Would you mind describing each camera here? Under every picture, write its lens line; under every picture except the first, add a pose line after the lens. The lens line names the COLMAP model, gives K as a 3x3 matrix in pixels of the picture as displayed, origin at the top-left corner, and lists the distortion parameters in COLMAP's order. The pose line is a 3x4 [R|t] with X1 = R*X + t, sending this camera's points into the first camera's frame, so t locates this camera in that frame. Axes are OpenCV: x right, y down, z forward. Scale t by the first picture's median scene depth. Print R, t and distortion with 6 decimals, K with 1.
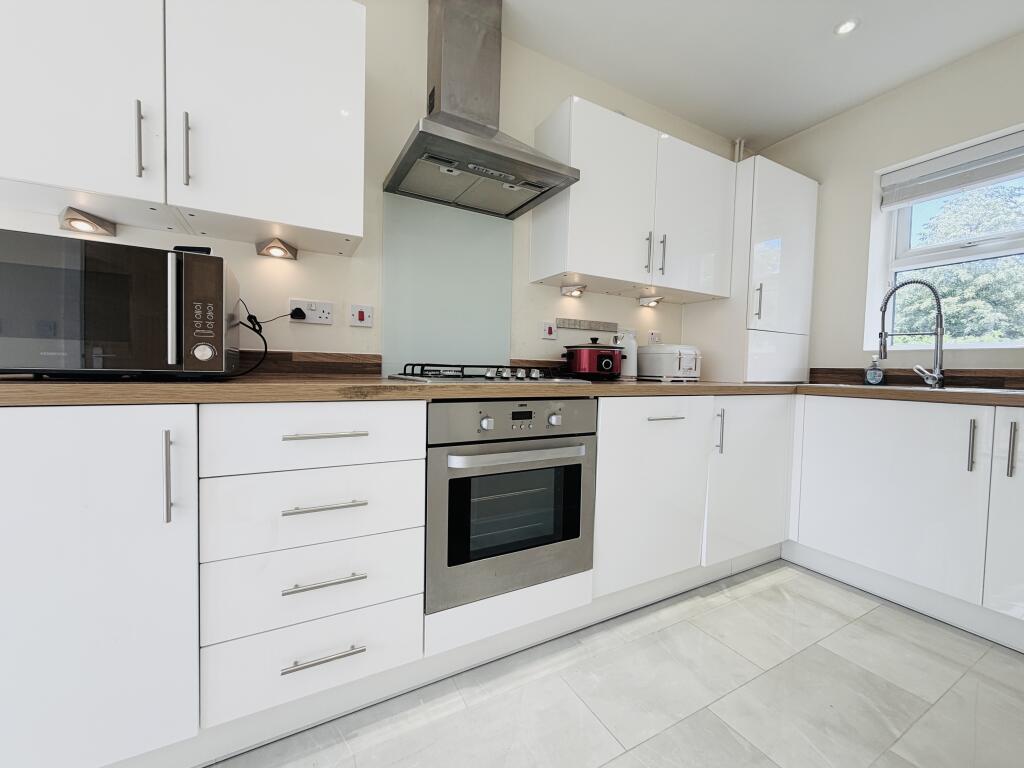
lens RADIAL K [[410.6, 0, 510.1], [0, 410.6, 384.0], [0, 0, 1]] dist [0.000976, 0.000035]
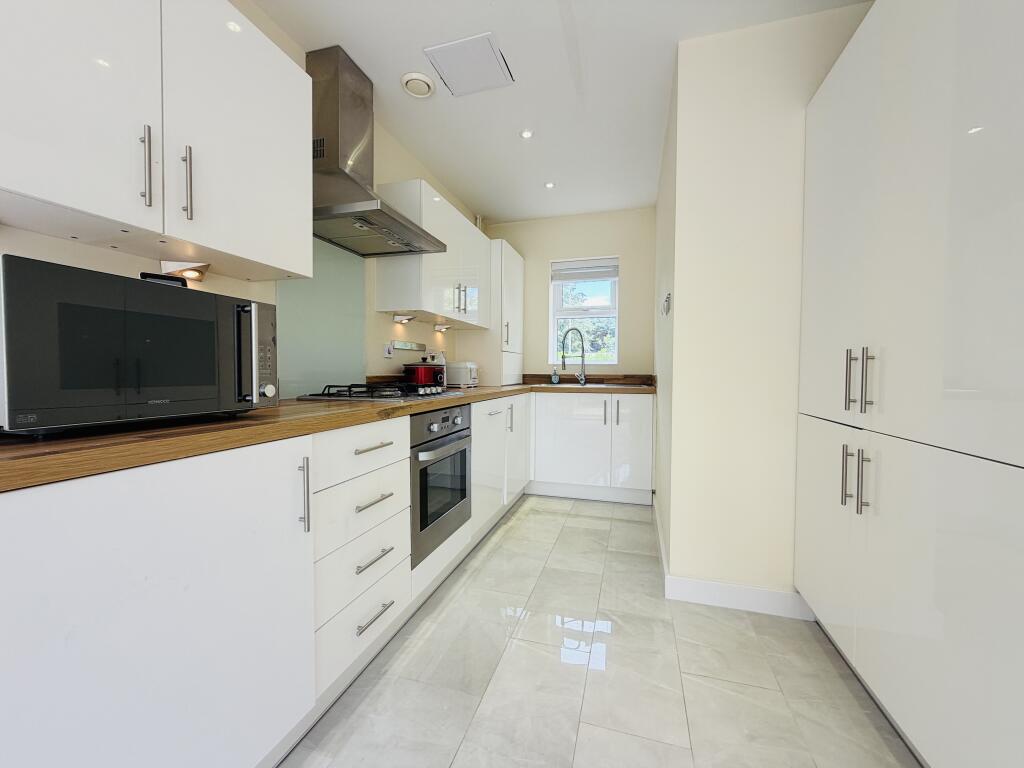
lens RADIAL K [[410.6, 0, 510.1], [0, 410.6, 384.0], [0, 0, 1]] dist [0.000976, 0.000035]
pose [[0.714064, -0.042451, 0.698792, -0.588814], [0.039534, 0.999012, 0.020291, -0.049959], [-0.698963, 0.013137, 0.715037, -0.145204]]
